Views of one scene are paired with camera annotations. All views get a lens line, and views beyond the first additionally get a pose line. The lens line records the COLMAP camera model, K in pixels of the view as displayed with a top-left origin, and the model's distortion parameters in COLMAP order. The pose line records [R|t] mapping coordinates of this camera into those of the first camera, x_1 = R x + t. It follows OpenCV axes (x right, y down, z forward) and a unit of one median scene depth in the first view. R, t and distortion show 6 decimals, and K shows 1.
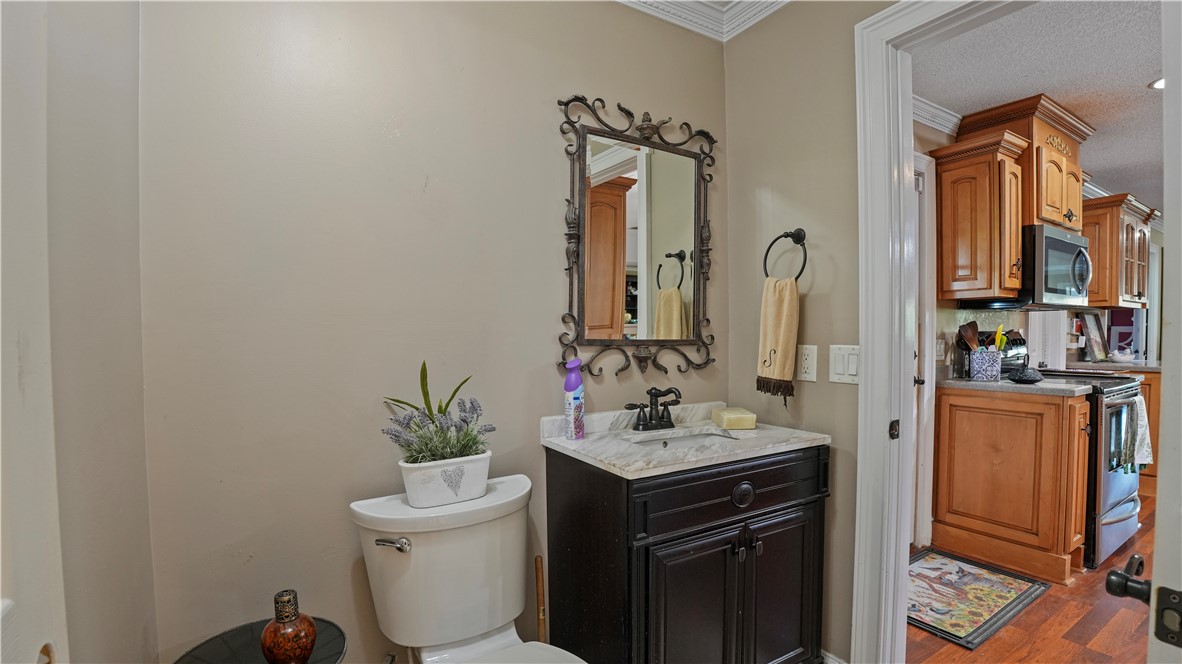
lens RADIAL K [[523.6, 0, 592.0], [0, 523.6, 337.7], [0, 0, 1]] dist [-0.057530, 0.007640]
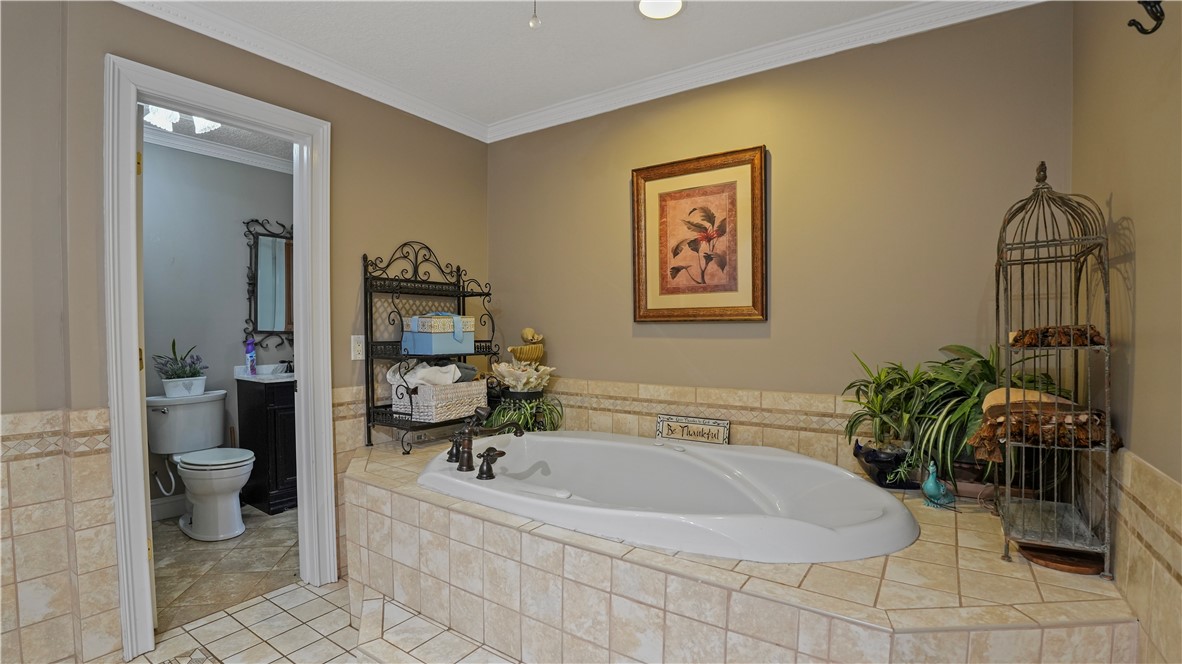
lens RADIAL K [[523.6, 0, 588.7], [0, 523.6, 337.9], [0, 0, 1]] dist [-0.057530, 0.007640]
pose [[0.913480, -0.001415, 0.406881, 0.389567], [-0.000389, 0.999990, 0.004352, 0.024238], [-0.406884, -0.004133, 0.913471, -1.552119]]
